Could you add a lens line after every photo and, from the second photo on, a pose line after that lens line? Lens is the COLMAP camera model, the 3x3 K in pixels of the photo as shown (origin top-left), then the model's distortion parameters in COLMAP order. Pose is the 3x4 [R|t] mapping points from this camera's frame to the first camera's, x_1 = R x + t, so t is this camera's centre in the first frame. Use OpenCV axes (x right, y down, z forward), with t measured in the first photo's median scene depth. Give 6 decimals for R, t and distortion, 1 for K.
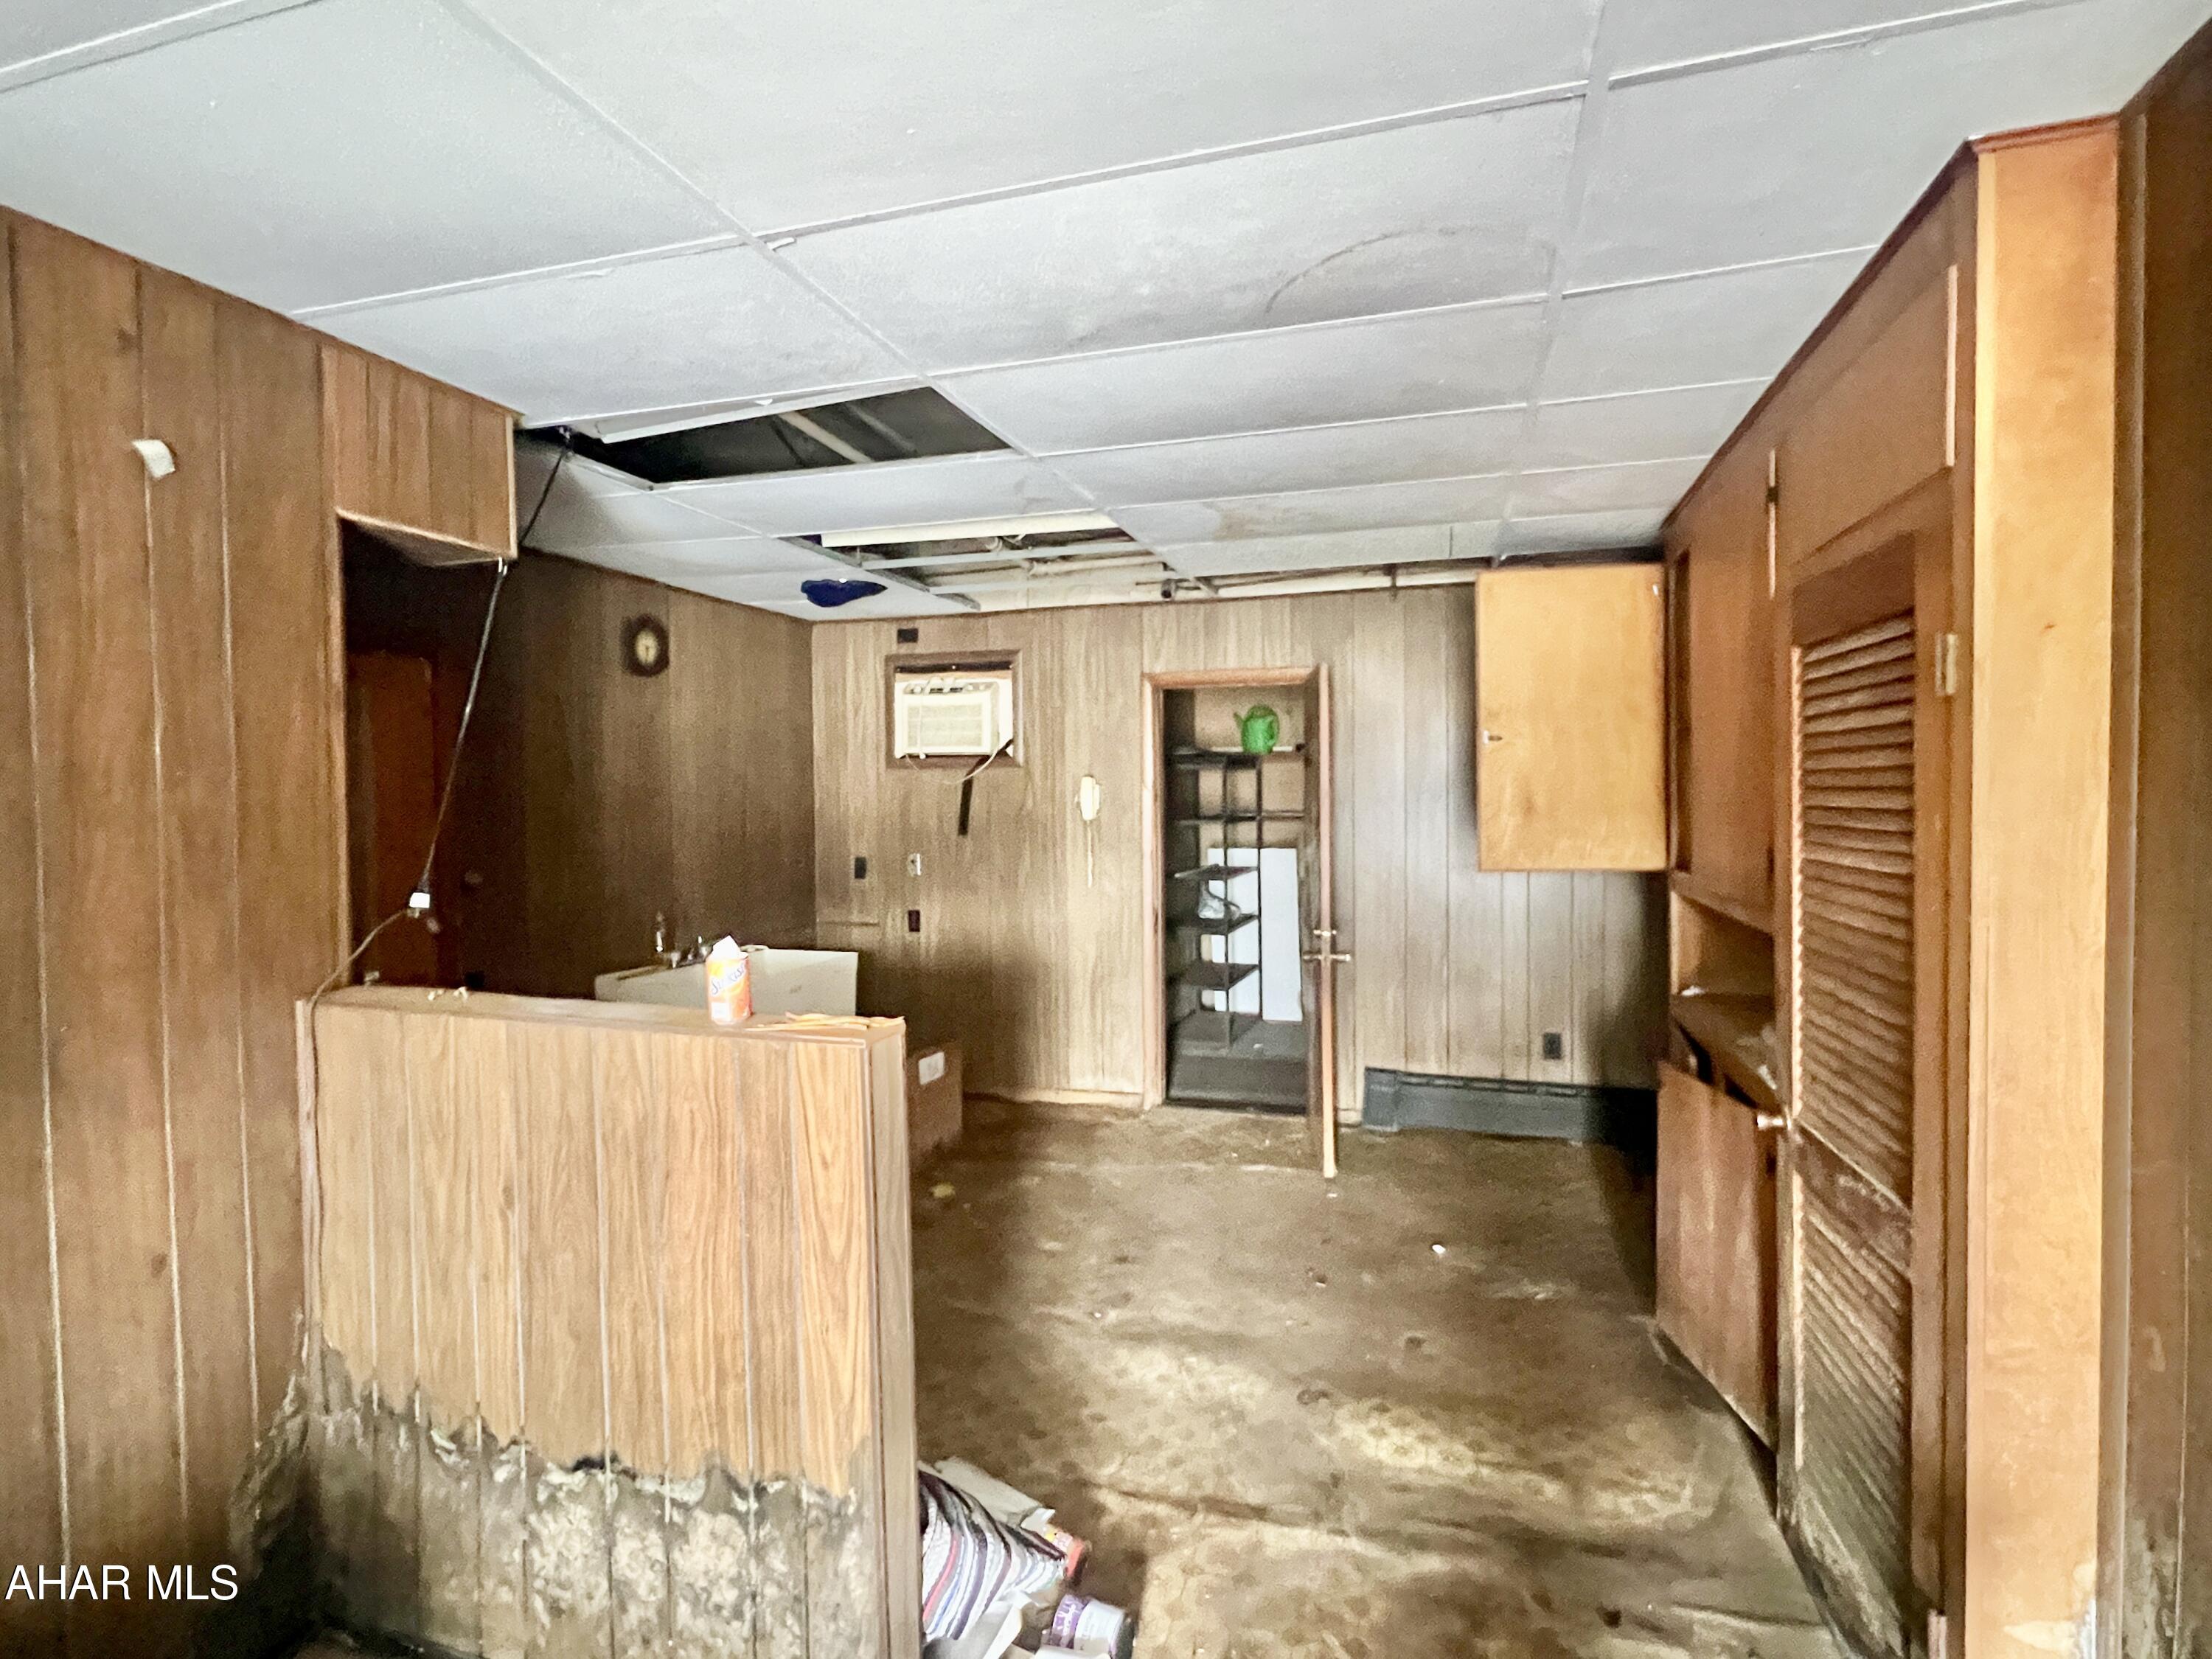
lens RADIAL K [[1085.8, 0, 1111.1], [0, 1085.8, 827.7], [0, 0, 1]] dist [0.001171, -0.000580]
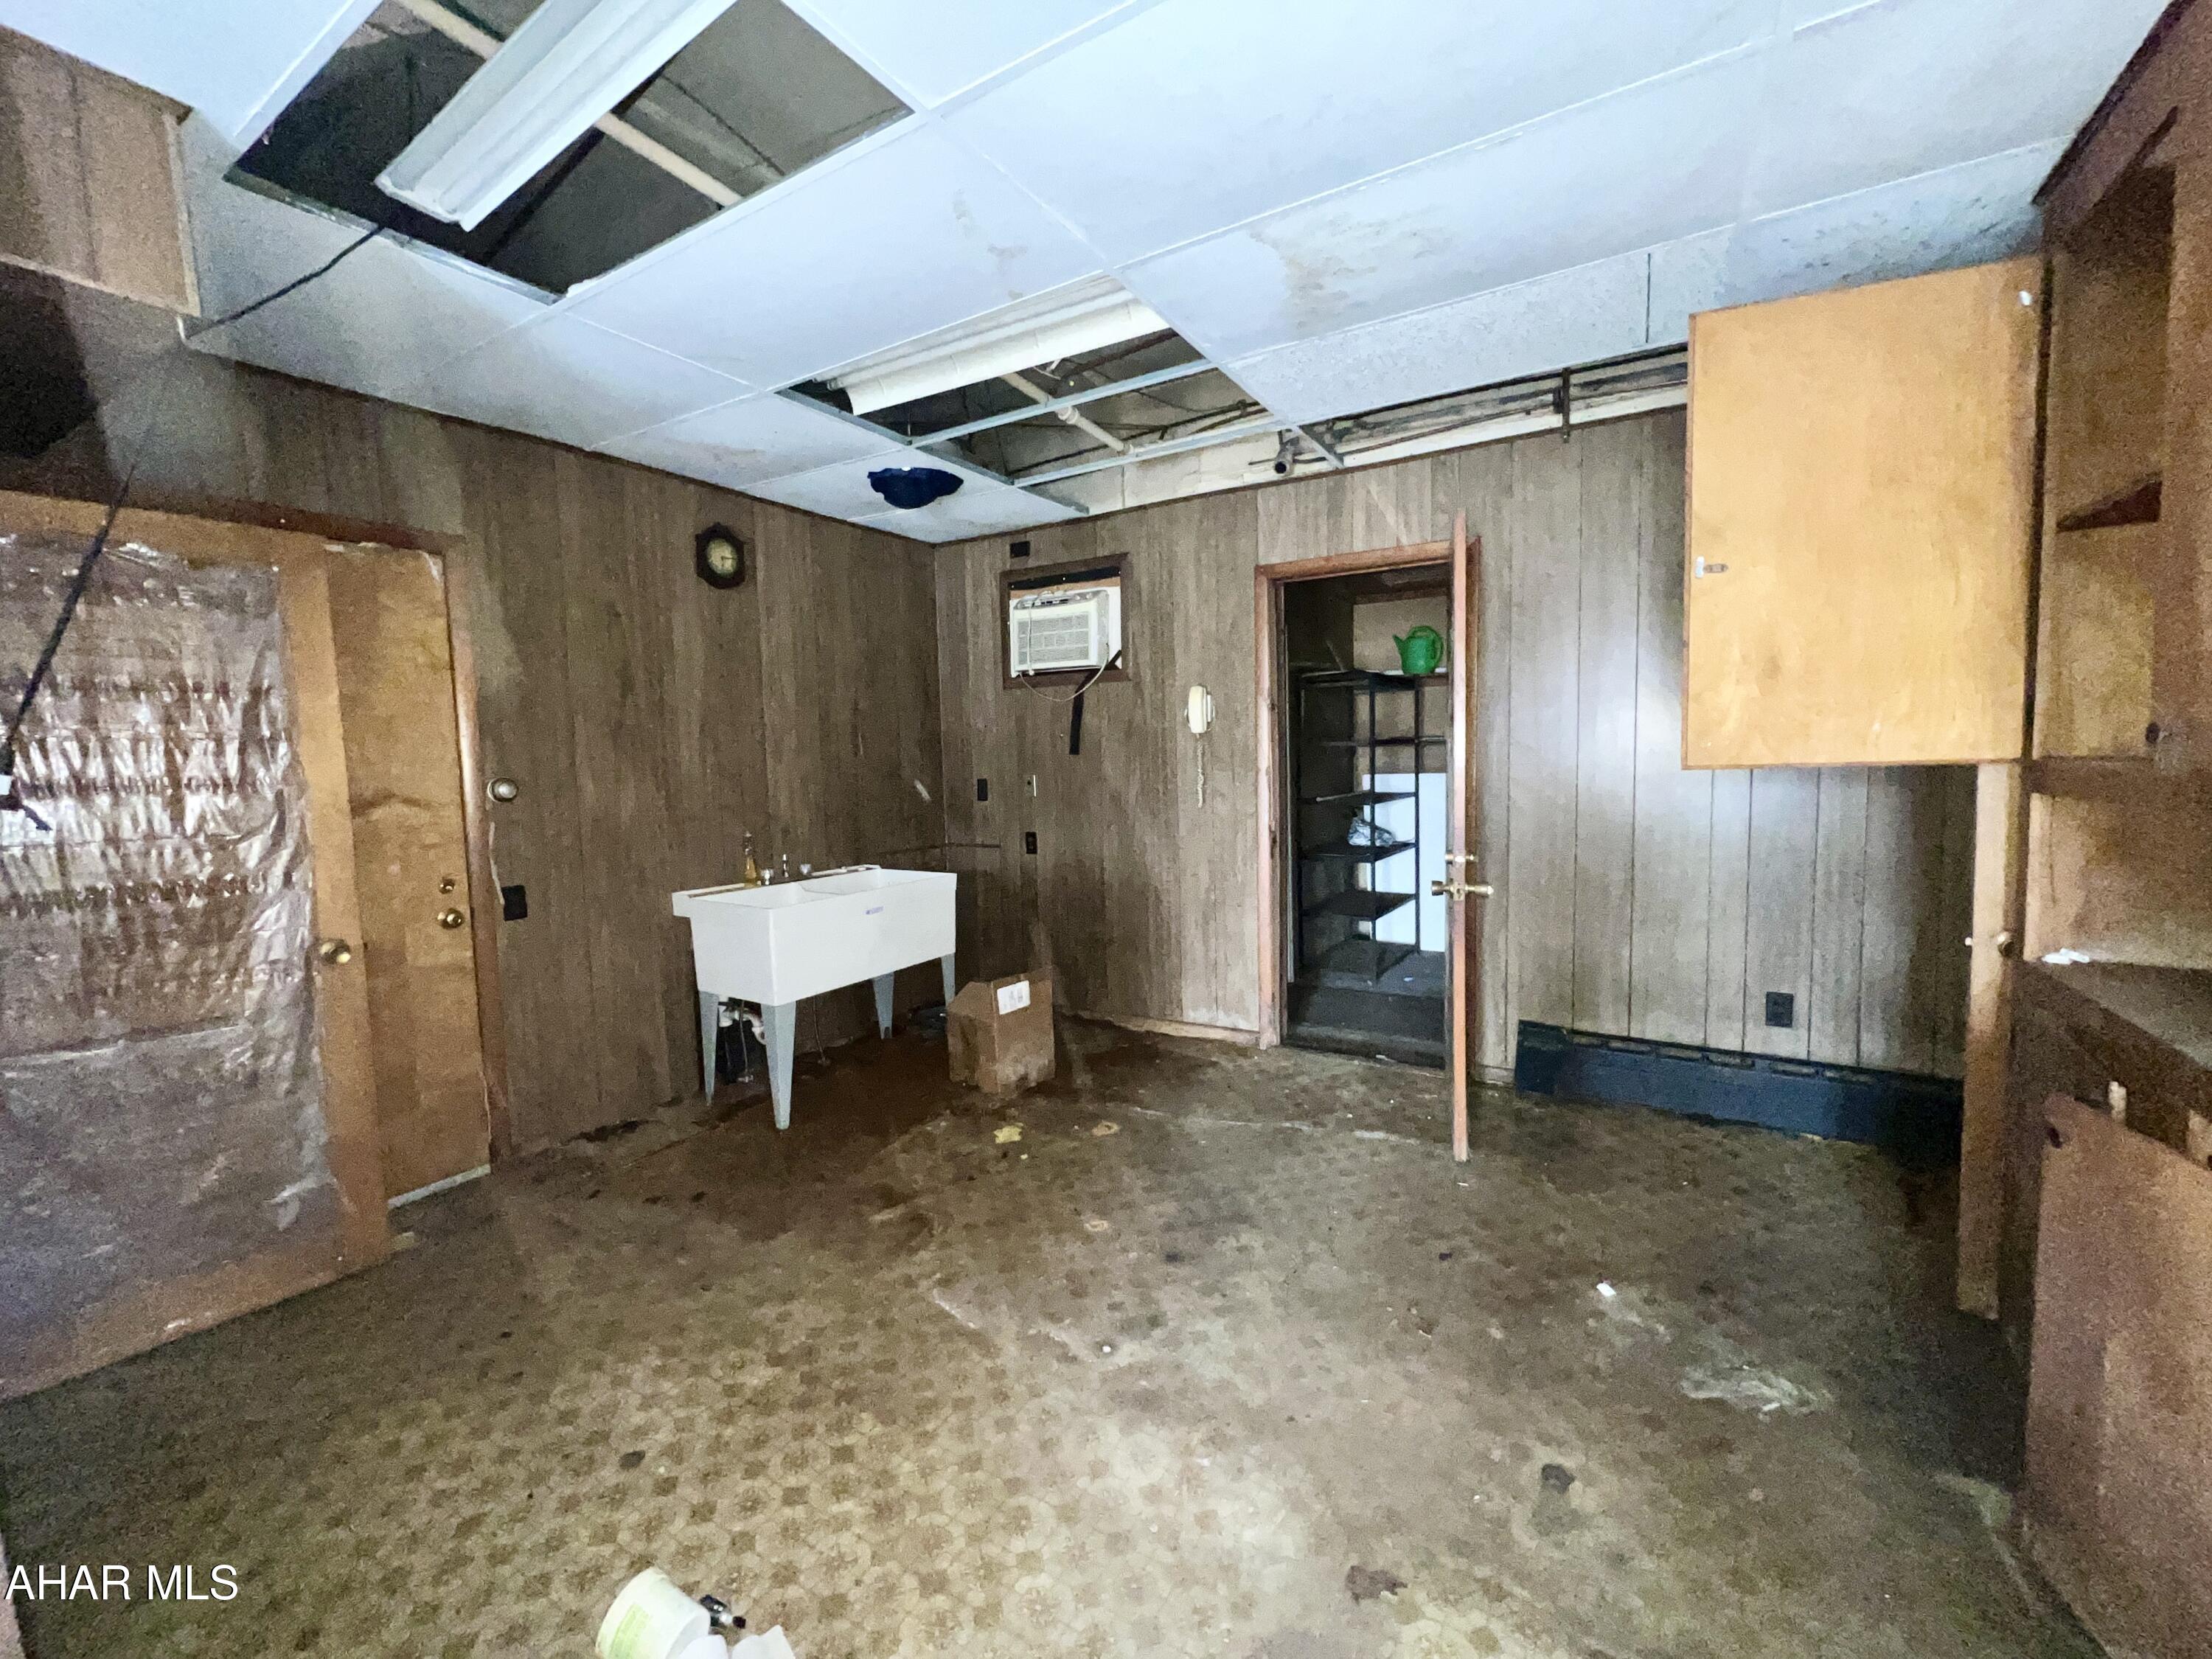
lens RADIAL K [[883.4, 0, 1104.0], [0, 883.4, 827.0], [0, 0, 1]] dist [0.000239, 0.000309]
pose [[0.970524, 0.004642, -0.240958, 0.081503], [0.009230, 0.998365, 0.056407, 0.028621], [0.240826, -0.056969, 0.968895, 0.253946]]
